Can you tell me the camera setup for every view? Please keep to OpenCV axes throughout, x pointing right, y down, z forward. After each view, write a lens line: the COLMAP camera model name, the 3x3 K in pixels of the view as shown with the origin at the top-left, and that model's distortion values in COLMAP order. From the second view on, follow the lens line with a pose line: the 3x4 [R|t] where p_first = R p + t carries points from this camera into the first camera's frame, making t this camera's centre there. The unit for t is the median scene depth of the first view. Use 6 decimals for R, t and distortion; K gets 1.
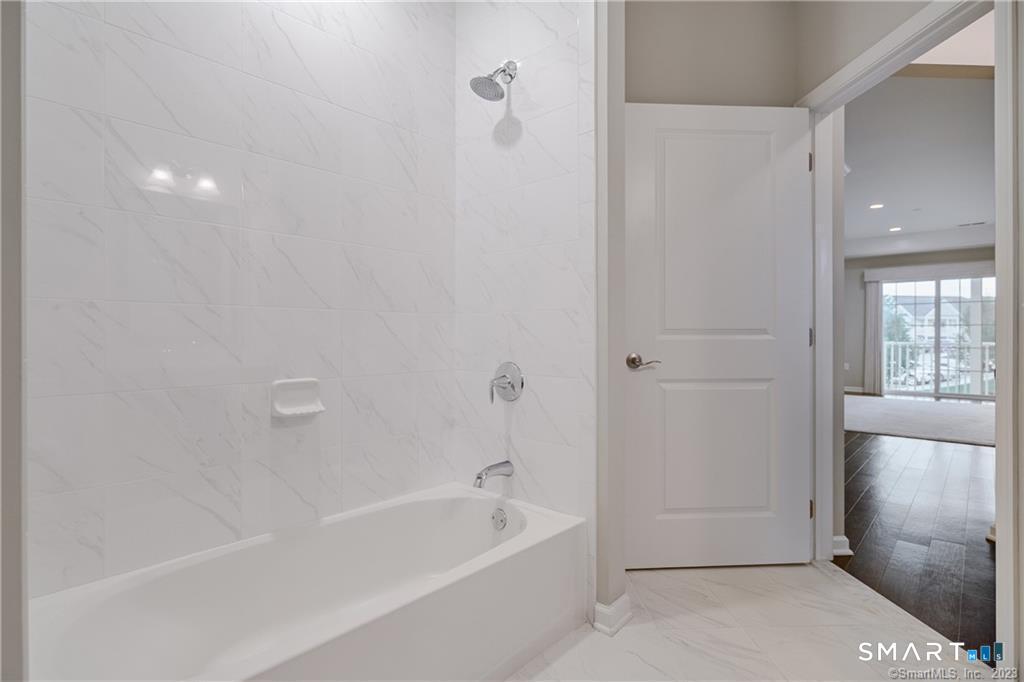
lens RADIAL K [[518.3, 0, 514.2], [0, 518.3, 335.3], [0, 0, 1]] dist [0.000806, 0.000350]
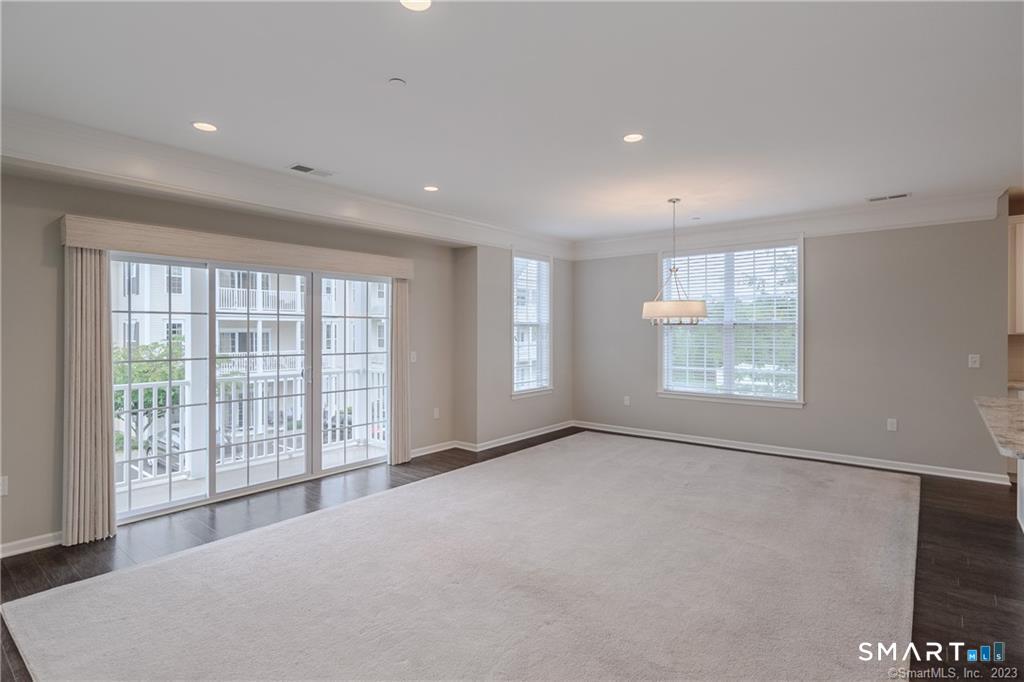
lens RADIAL K [[516.6, 0, 515.4], [0, 516.6, 329.8], [0, 0, 1]] dist [0.002208, 0.000292]
pose [[-0.049987, 0.001442, 0.998749, 0.302851], [0.008425, 0.999964, -0.001022, -0.043156], [-0.998714, 0.008364, -0.049997, 0.708639]]
